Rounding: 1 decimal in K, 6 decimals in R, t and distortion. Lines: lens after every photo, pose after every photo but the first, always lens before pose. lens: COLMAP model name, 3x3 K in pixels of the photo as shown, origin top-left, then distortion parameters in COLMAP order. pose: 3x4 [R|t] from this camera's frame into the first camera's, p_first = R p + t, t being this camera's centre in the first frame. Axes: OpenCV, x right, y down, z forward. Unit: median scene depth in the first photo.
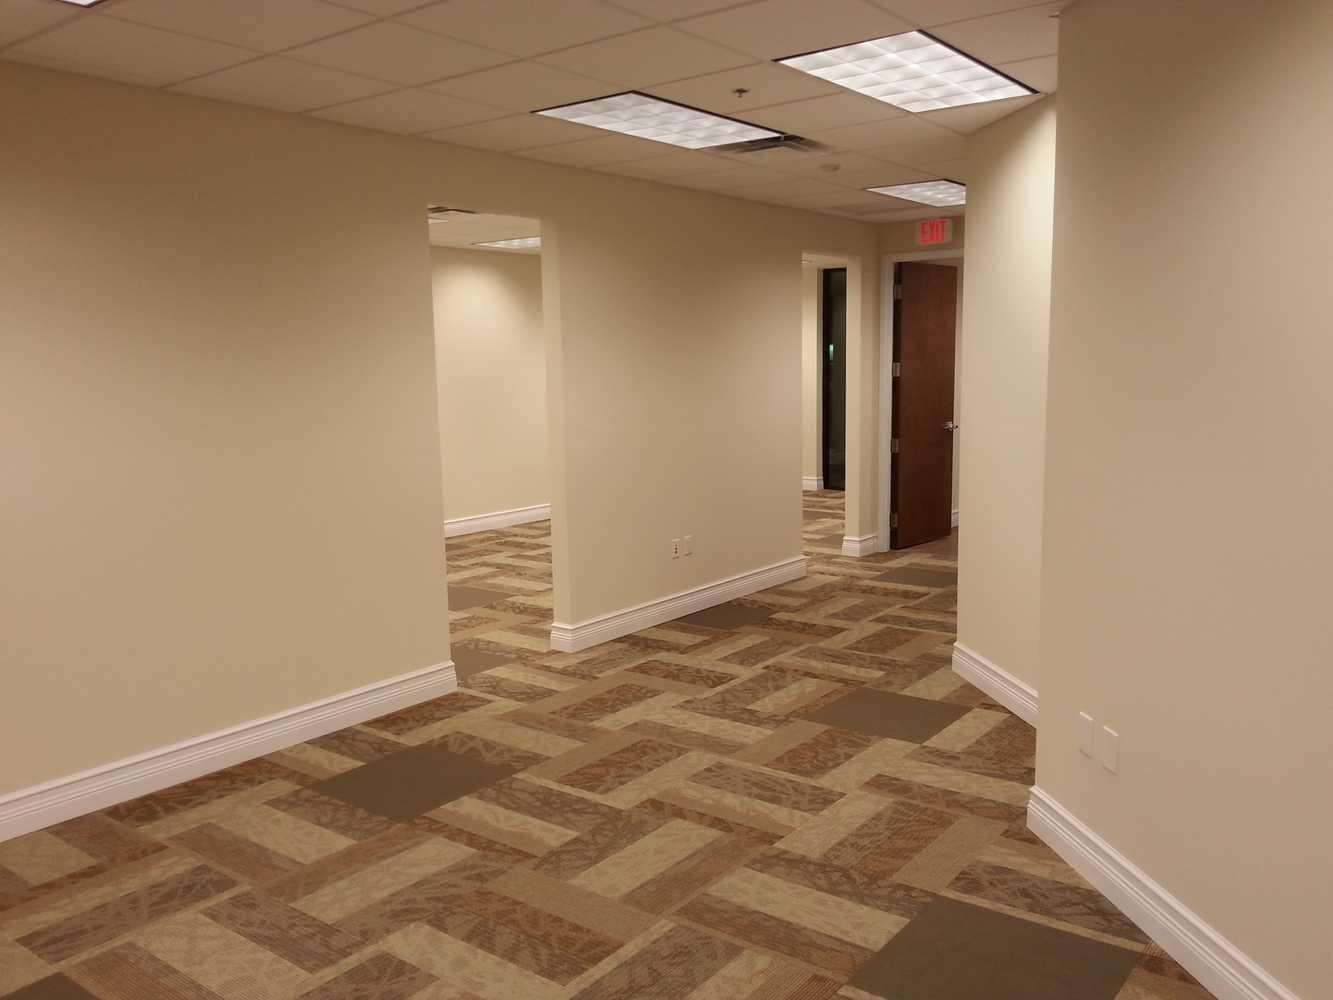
lens RADIAL K [[1090.0, 0, 681.7], [0, 1090.0, 509.3], [0, 0, 1]] dist [0.035052, -0.088920]
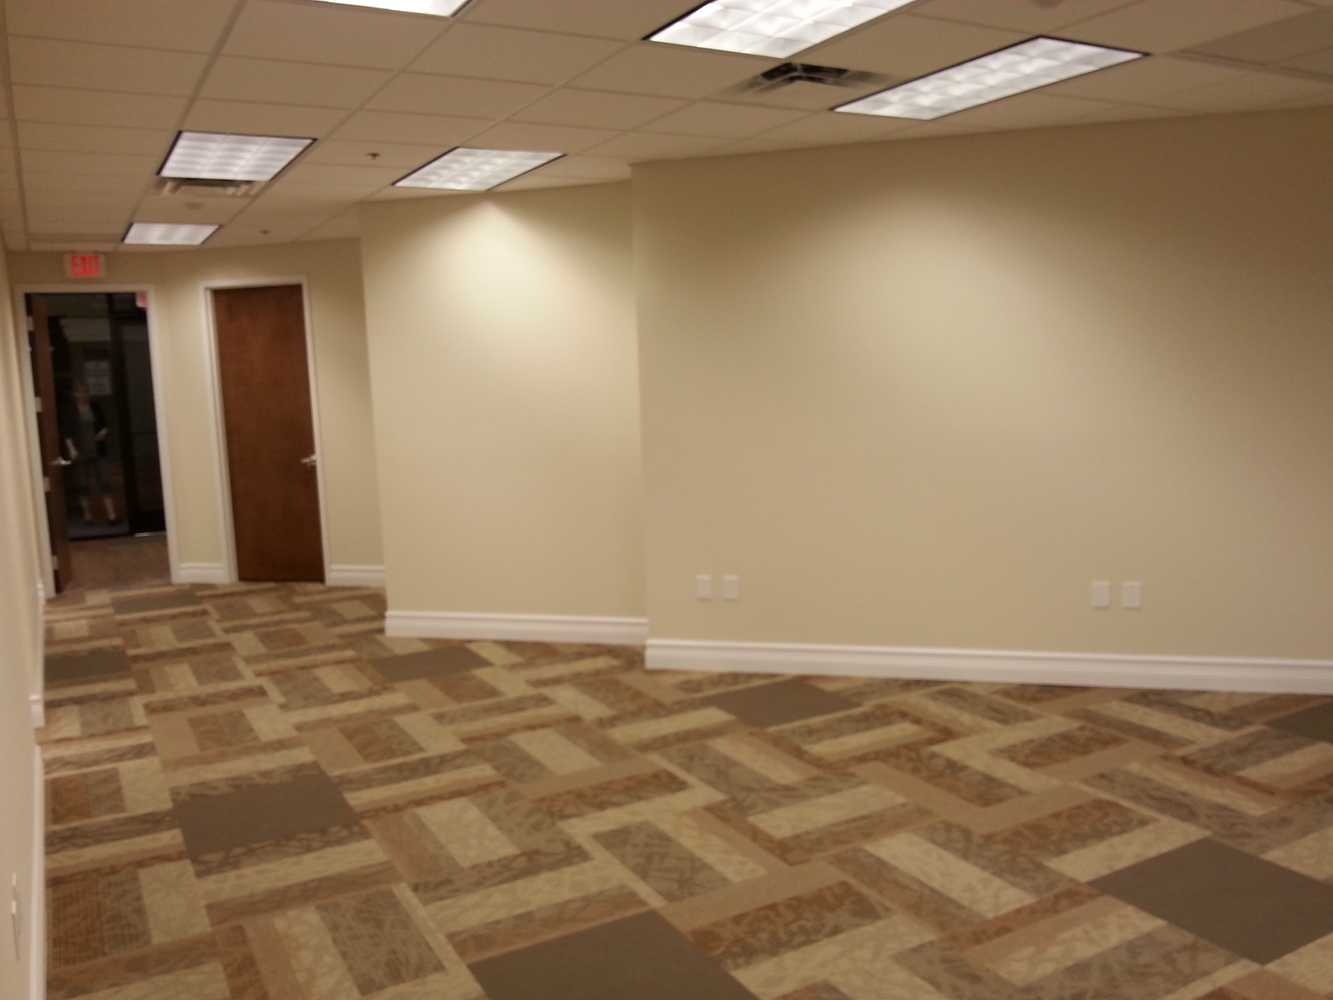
lens RADIAL K [[1105.0, 0, 662.3], [0, 1105.0, 504.3], [0, 0, 1]] dist [0.022203, -0.093477]
pose [[0.415120, -0.109117, 0.903199, -0.871089], [0.151372, 0.987227, 0.049696, -0.014335], [-0.897085, 0.116090, 0.426335, 0.218241]]
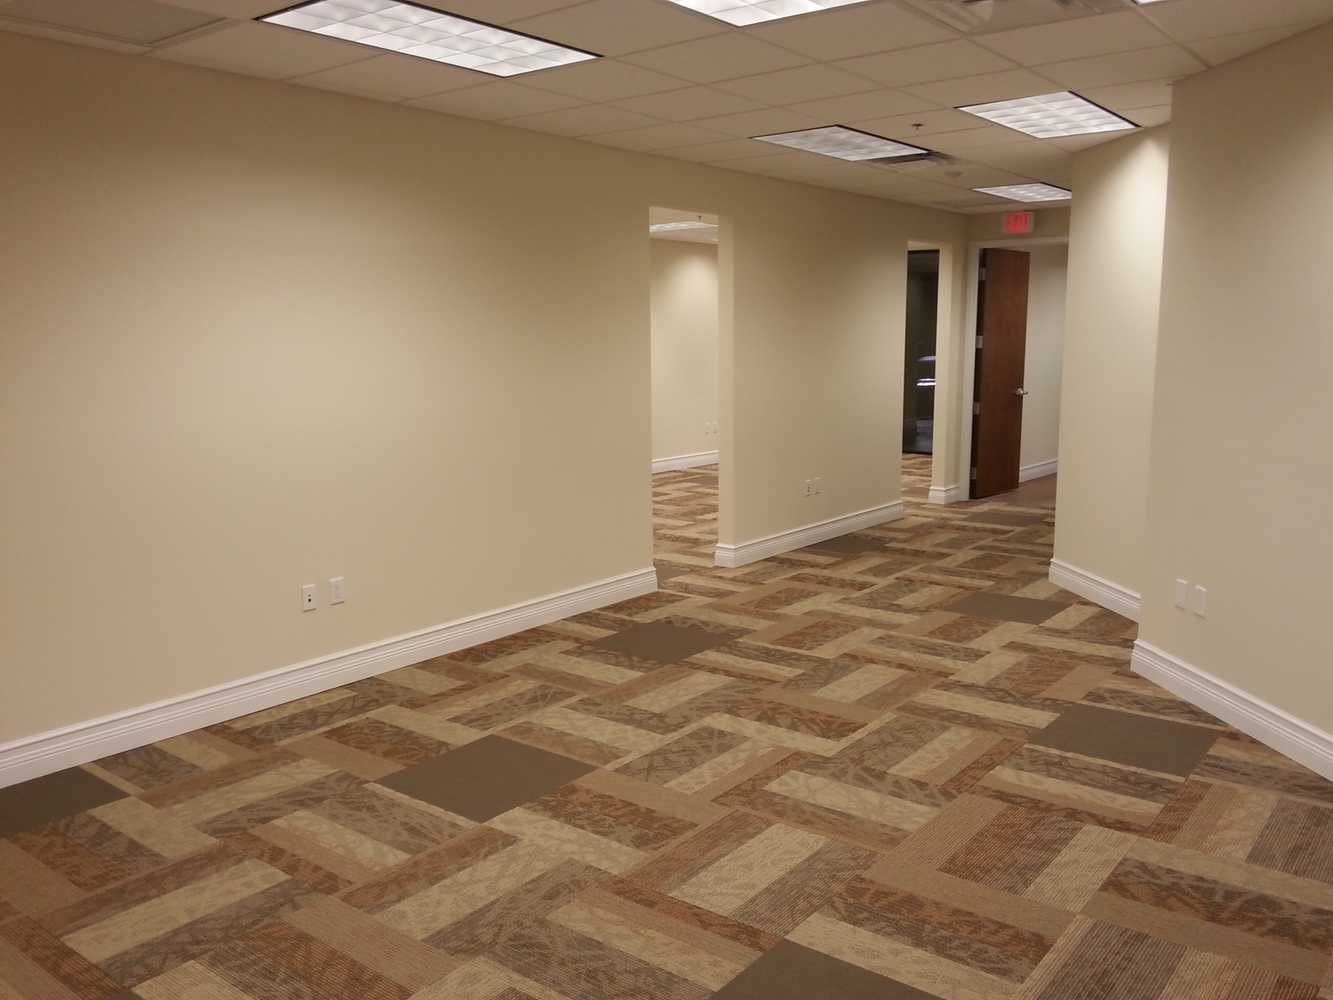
lens RADIAL K [[1090.0, 0, 681.7], [0, 1090.0, 509.3], [0, 0, 1]] dist [0.035052, -0.088920]
pose [[0.999816, 0.011017, -0.015713, -0.184136], [-0.010684, 0.999720, 0.021128, 0.052266], [0.015941, -0.020956, 0.999653, -0.304866]]
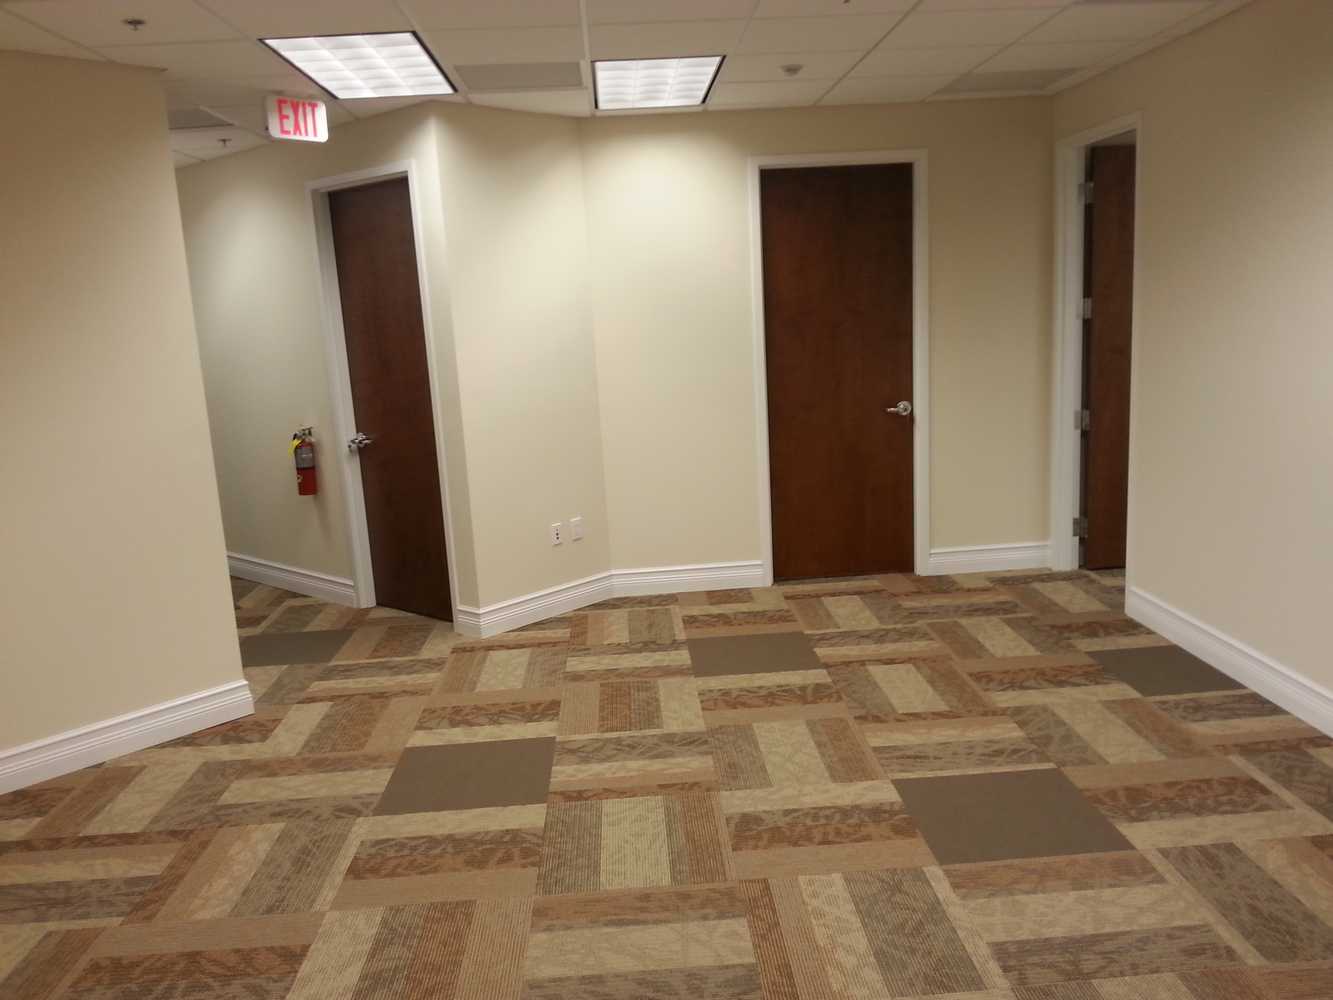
lens RADIAL K [[1090.0, 0, 681.7], [0, 1090.0, 509.3], [0, 0, 1]] dist [0.035052, -0.088920]
pose [[-0.762781, 0.178481, -0.621538, 0.244337], [-0.020660, 0.953939, 0.299288, -0.134385], [0.646326, 0.241132, -0.723960, 0.890574]]
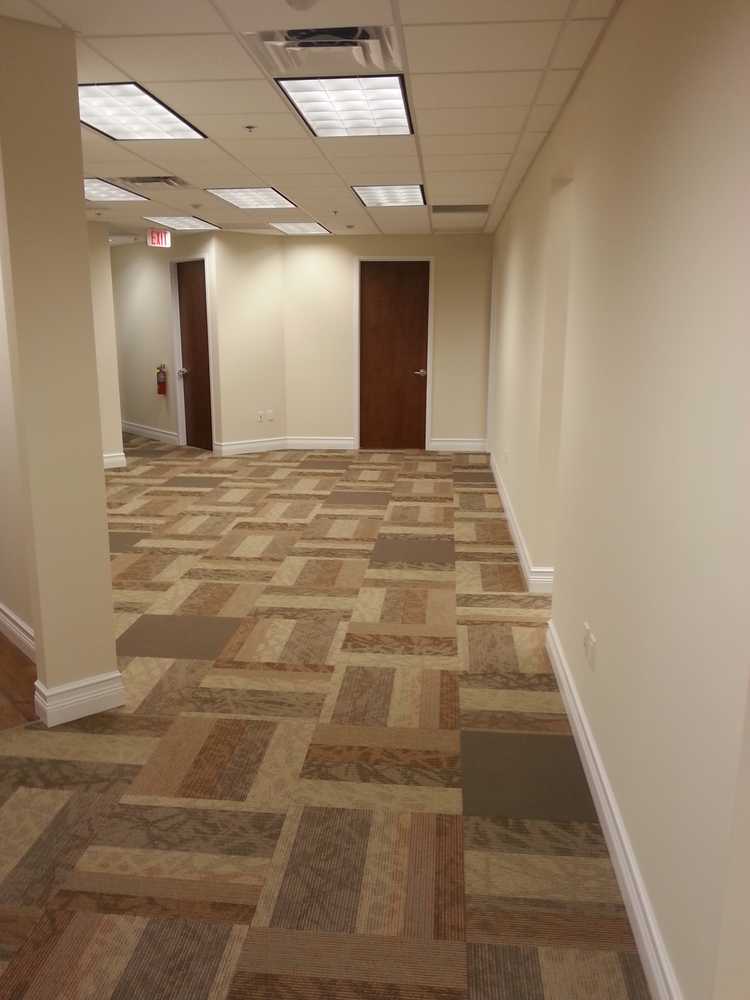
lens RADIAL K [[829.0, 0, 375.0], [0, 829.0, 500.0], [0, 0, 1]] dist [0.022203, -0.093477]
pose [[-0.852069, 0.129135, -0.507250, 0.467103], [-0.055627, 0.941261, 0.333066, -0.270555], [0.520466, 0.312012, -0.794836, 1.880510]]
